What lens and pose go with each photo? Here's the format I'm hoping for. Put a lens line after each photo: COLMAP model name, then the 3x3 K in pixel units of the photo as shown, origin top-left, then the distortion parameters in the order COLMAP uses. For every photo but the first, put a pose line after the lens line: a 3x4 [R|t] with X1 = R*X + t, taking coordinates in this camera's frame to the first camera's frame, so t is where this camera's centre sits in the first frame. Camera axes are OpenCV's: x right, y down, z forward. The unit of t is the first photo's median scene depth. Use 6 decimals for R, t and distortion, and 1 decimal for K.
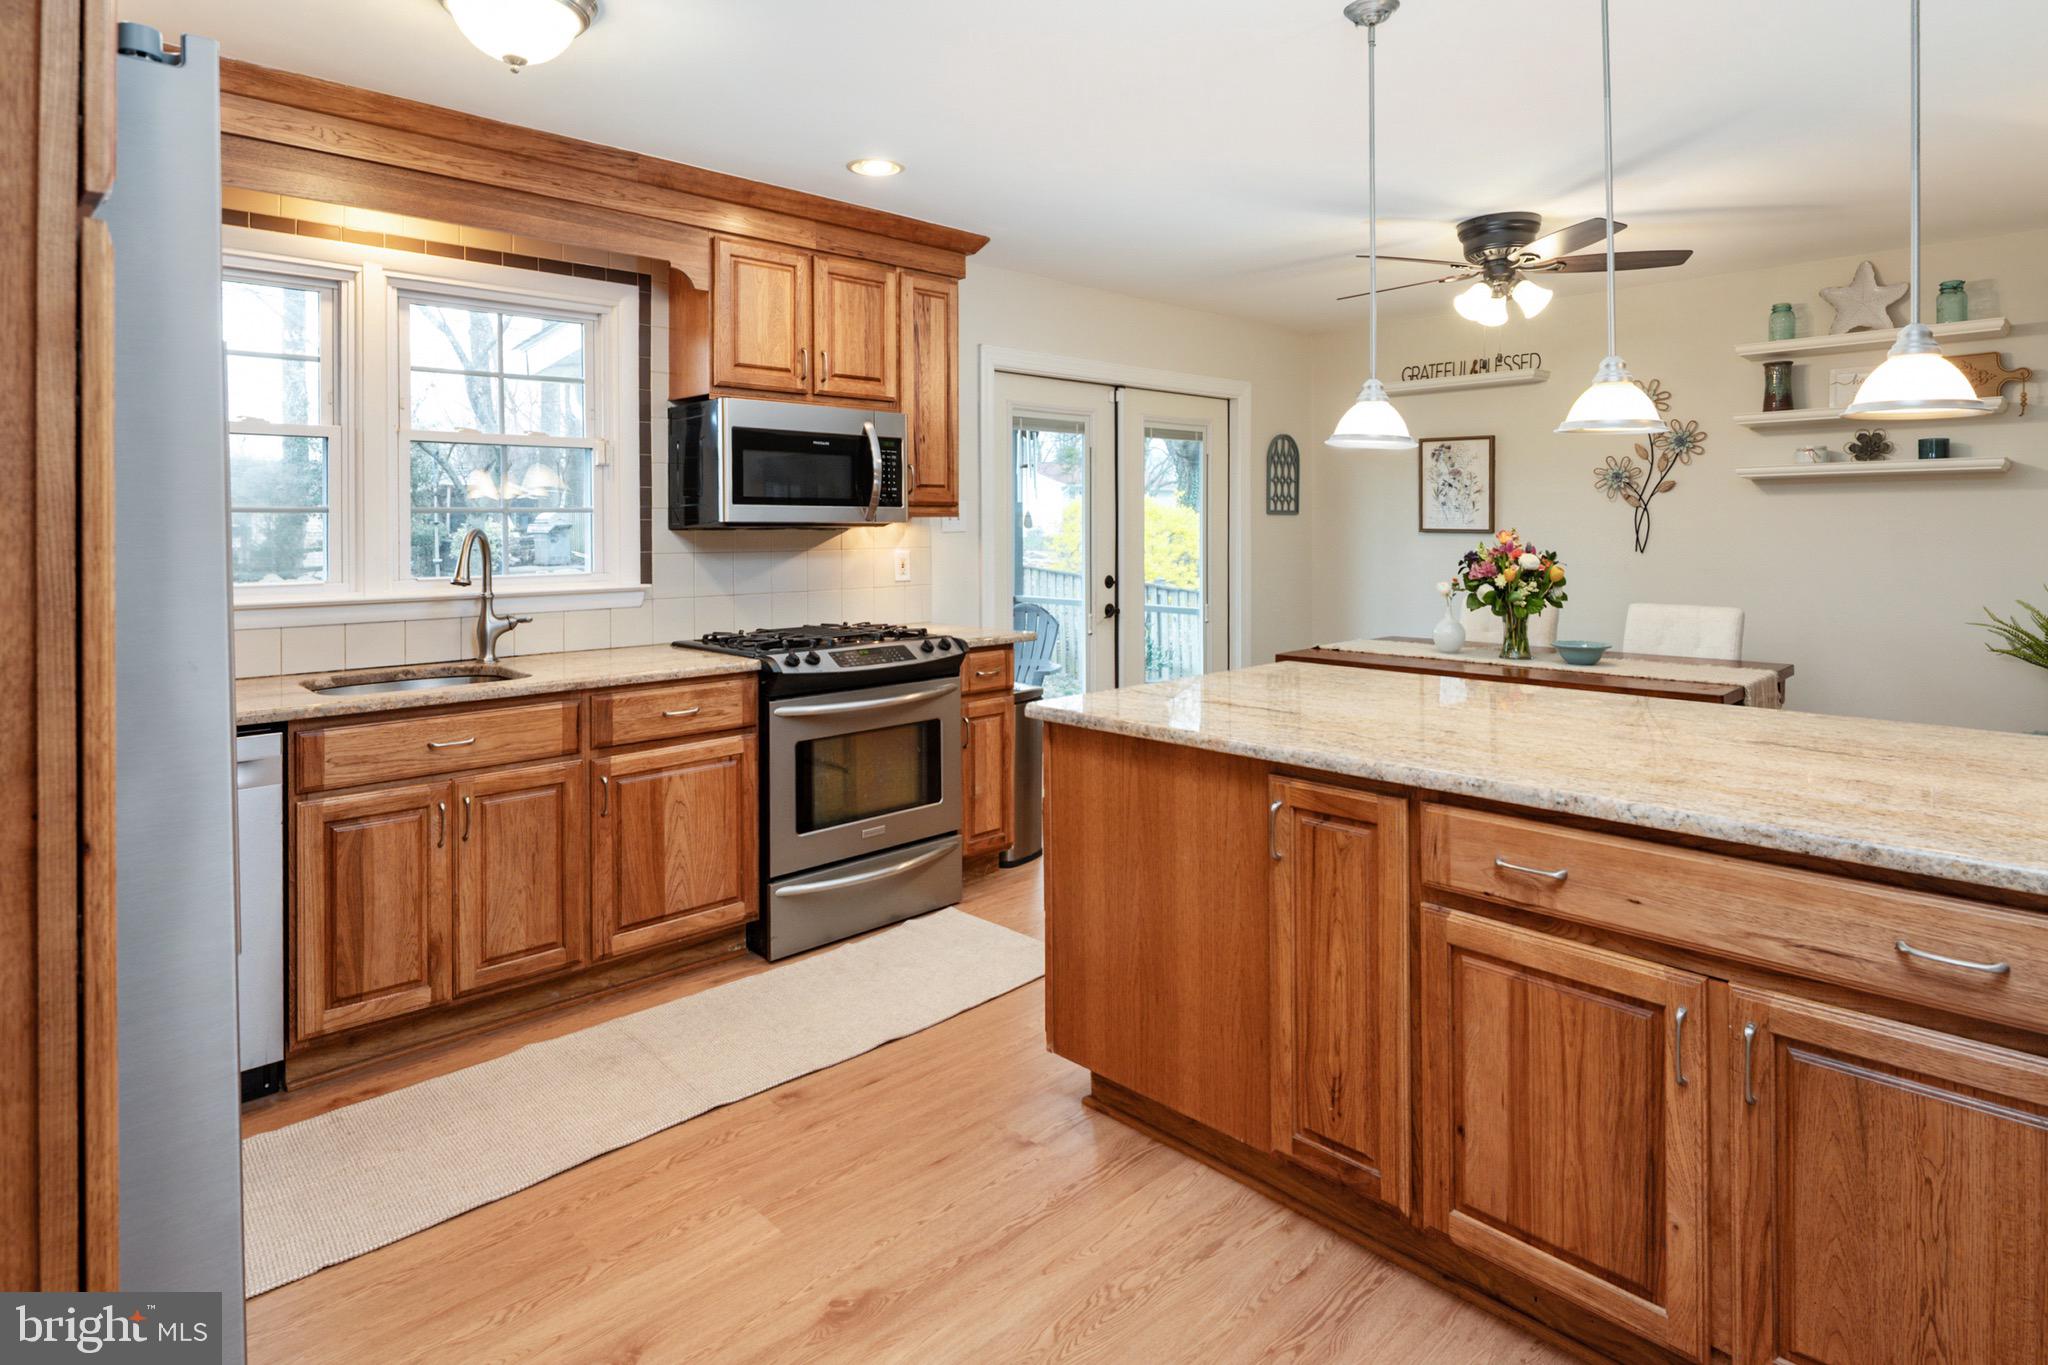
lens RADIAL K [[1084.7, 0, 993.6], [0, 1084.7, 531.8], [0, 0, 1]] dist [-0.001271, -0.000124]
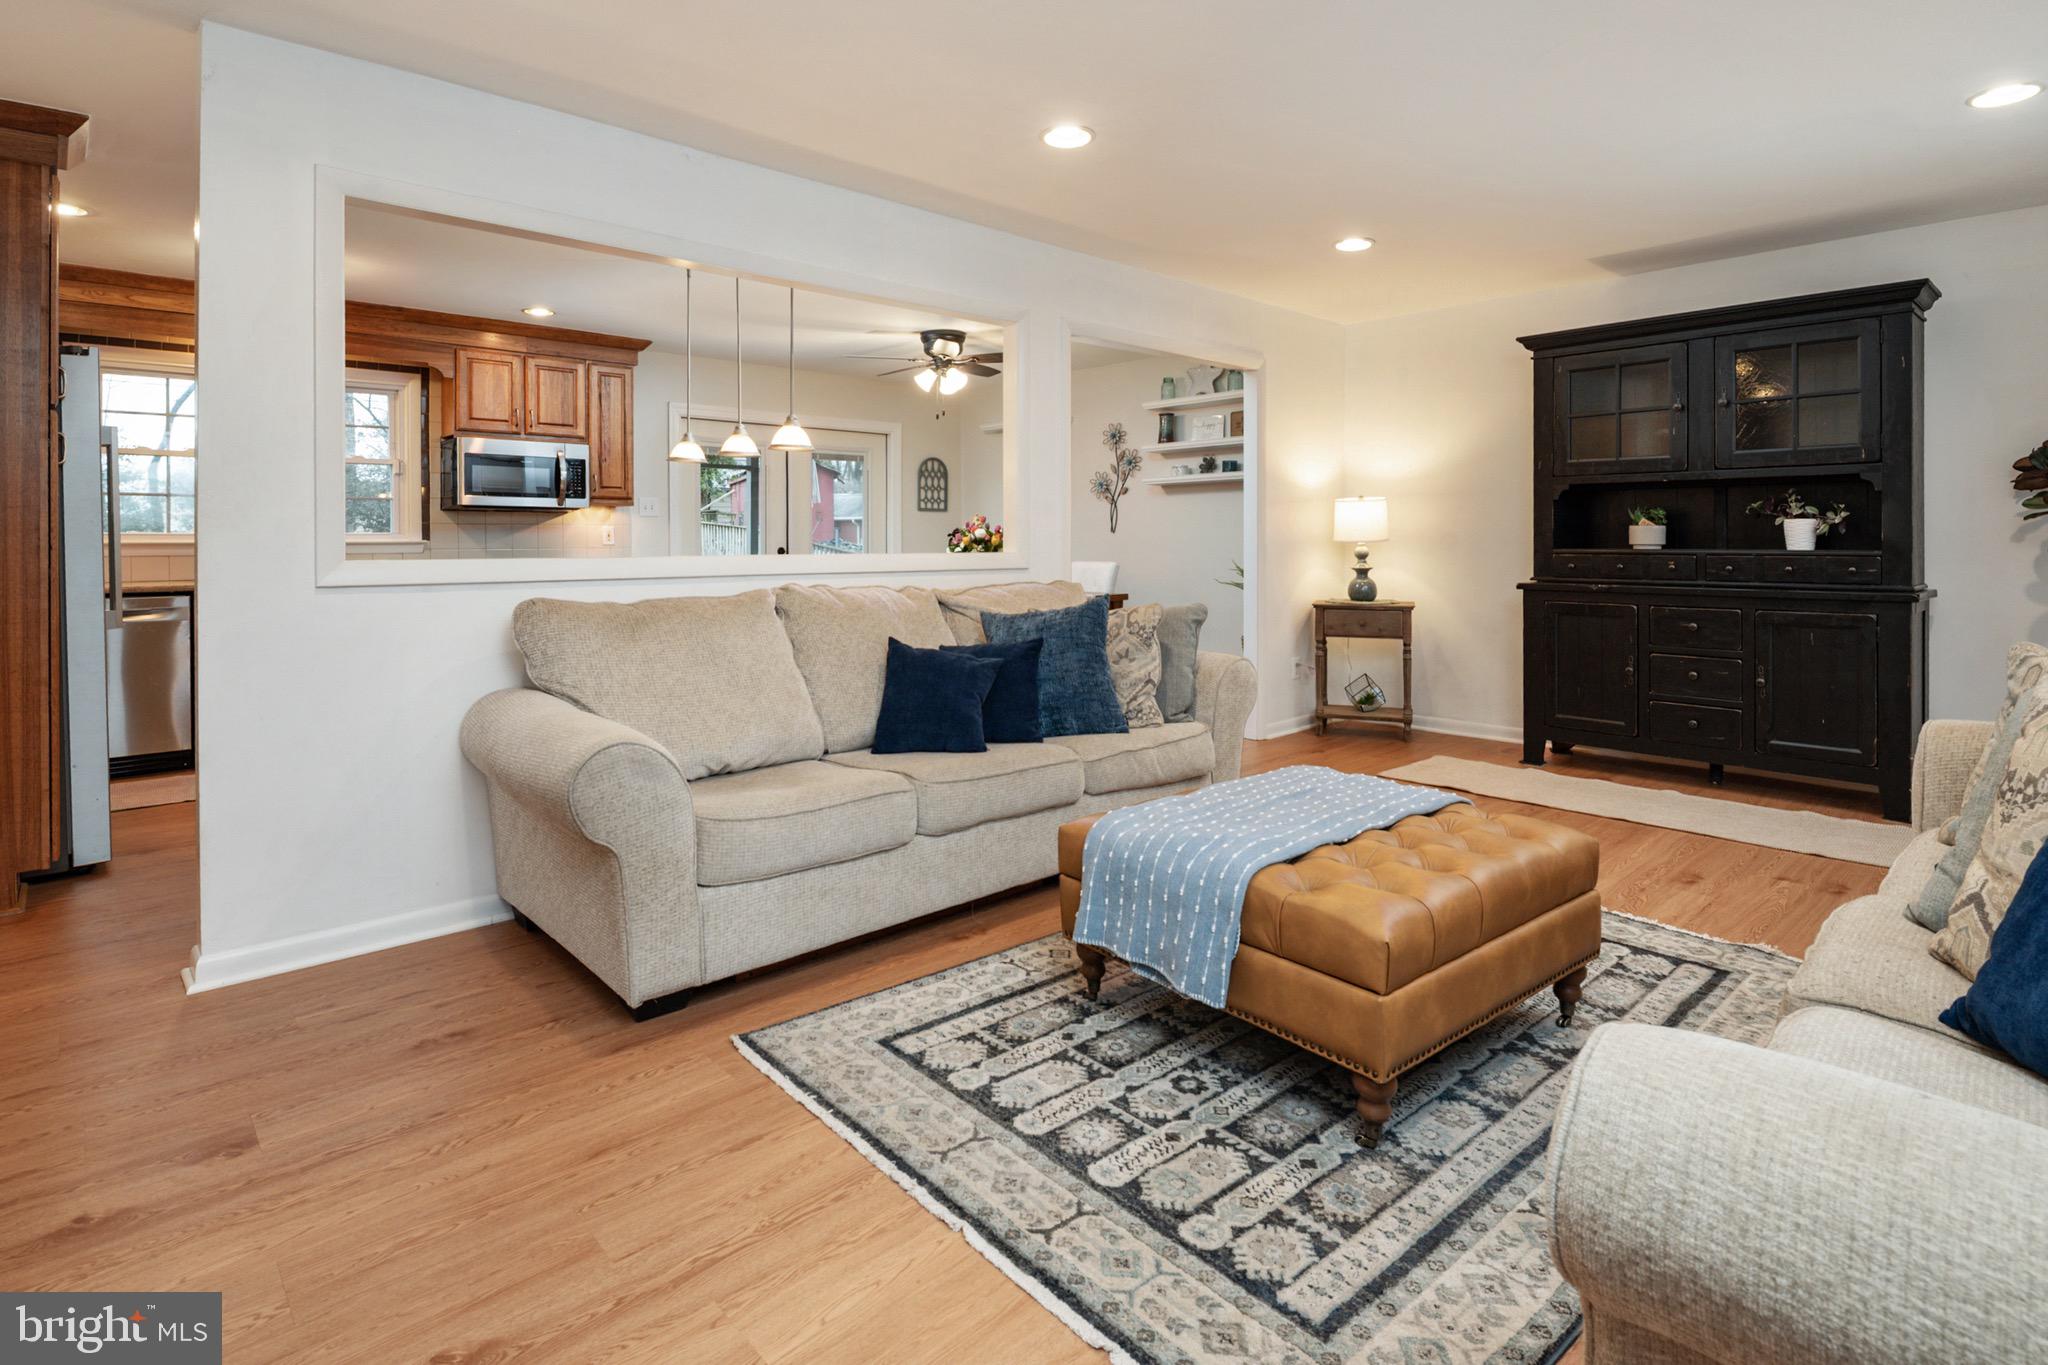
lens RADIAL K [[993.9, 0, 996.9], [0, 993.9, 540.4], [0, 0, 1]] dist [0.003148, -0.000816]
pose [[0.999999, 0.001270, -0.000094, 0.485130], [-0.001271, 0.999982, -0.005823, 0.043643], [0.000086, 0.005823, 0.999983, -0.498647]]
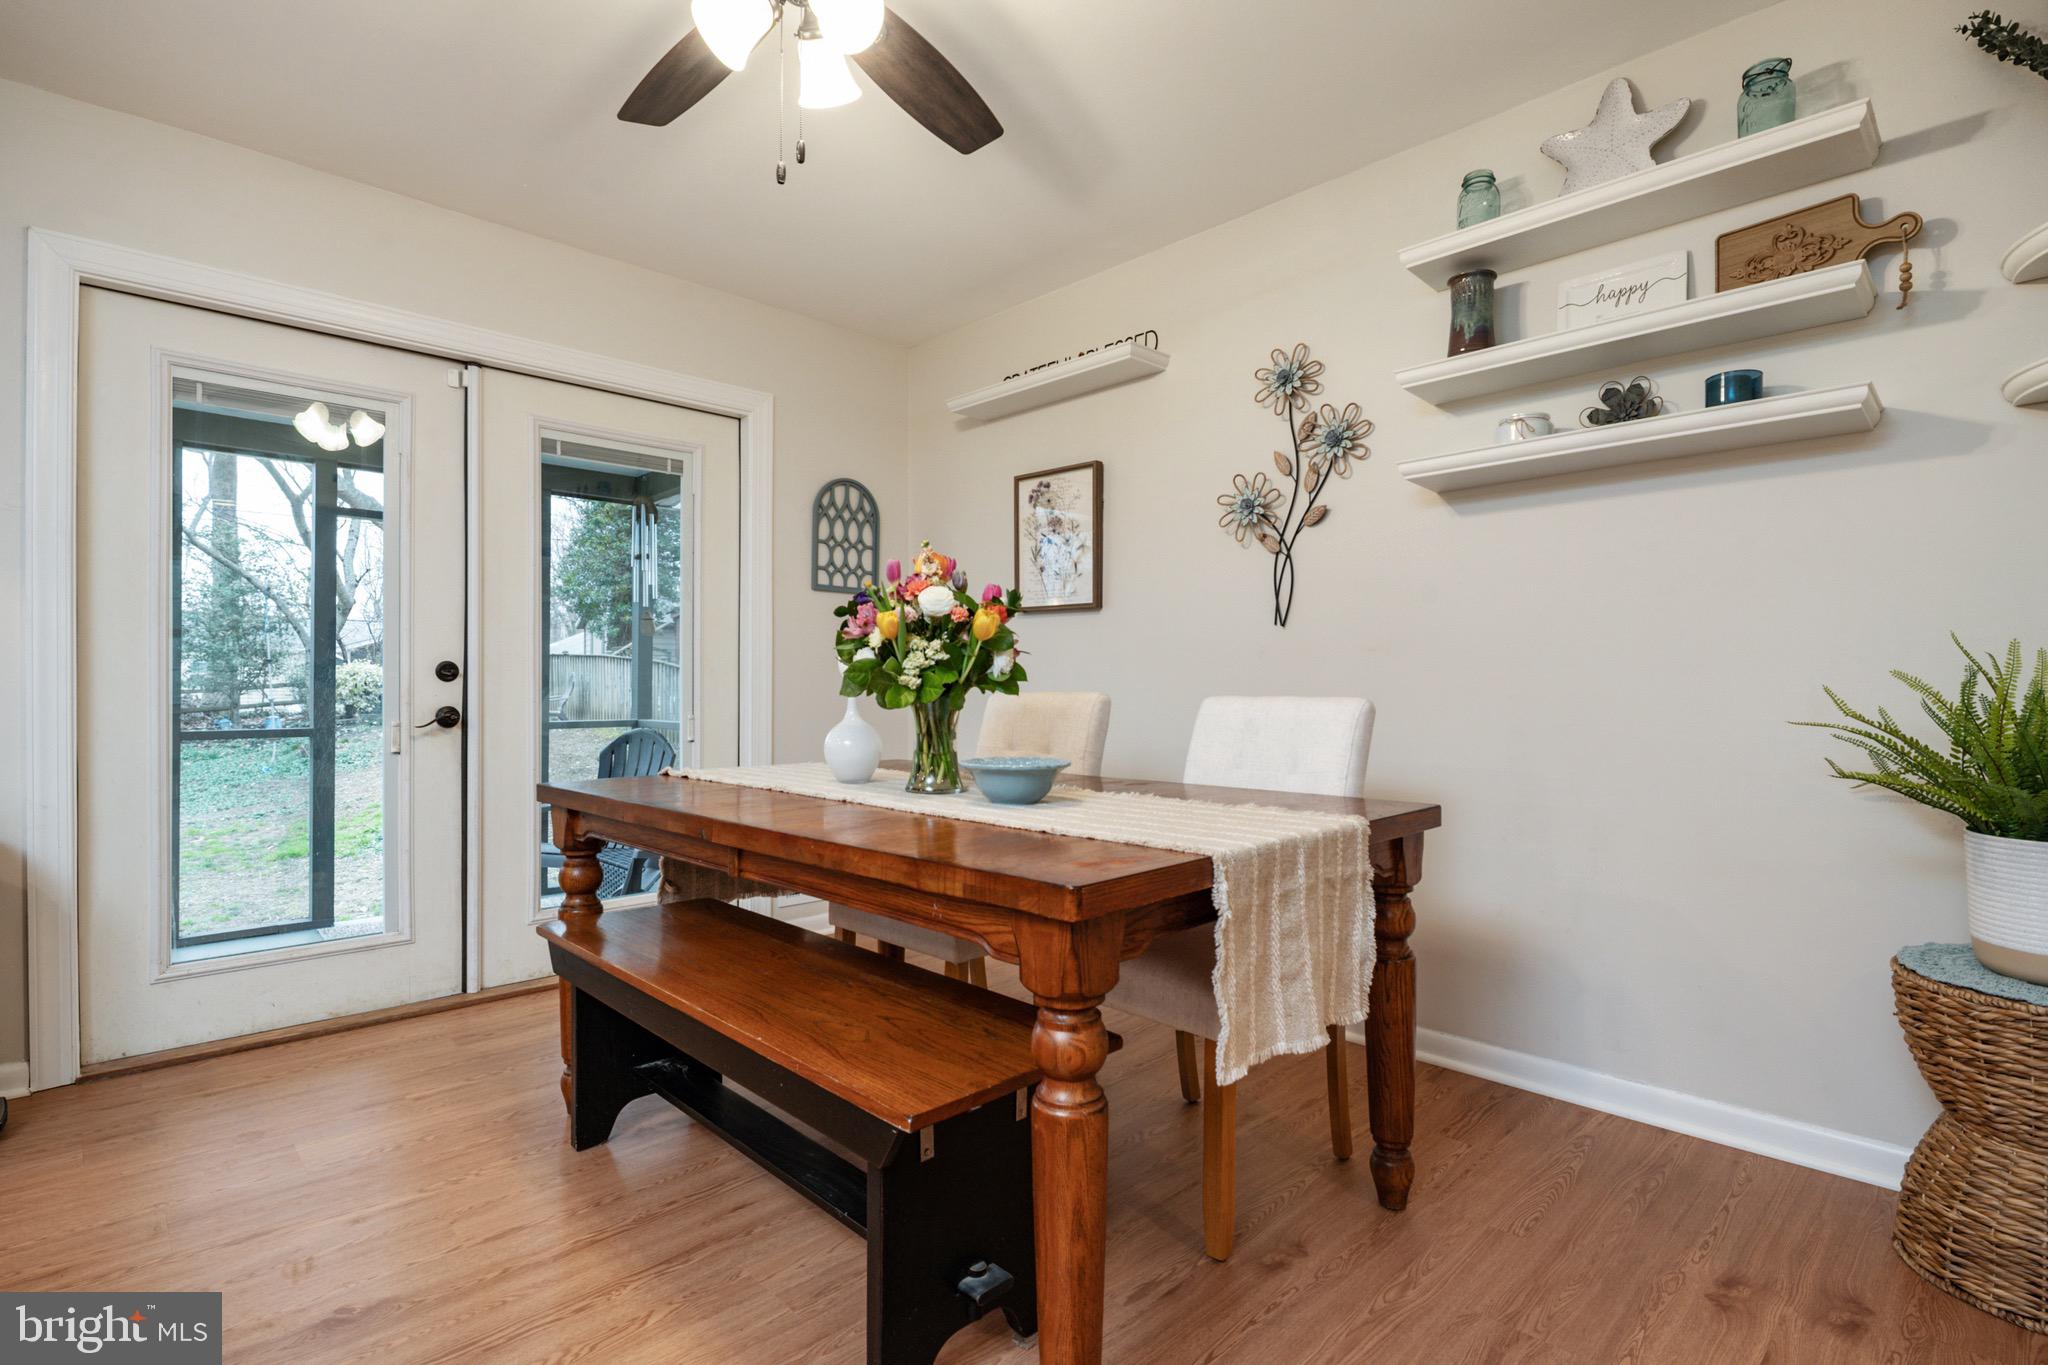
lens RADIAL K [[965.3, 0, 971.8], [0, 965.3, 691.2], [0, 0, 1]] dist [-0.000984, -0.000911]
pose [[0.999975, 0.005109, 0.004889, 0.472423], [-0.005112, 0.999987, 0.000568, 0.064378], [-0.004886, -0.000593, 0.999988, 0.507968]]
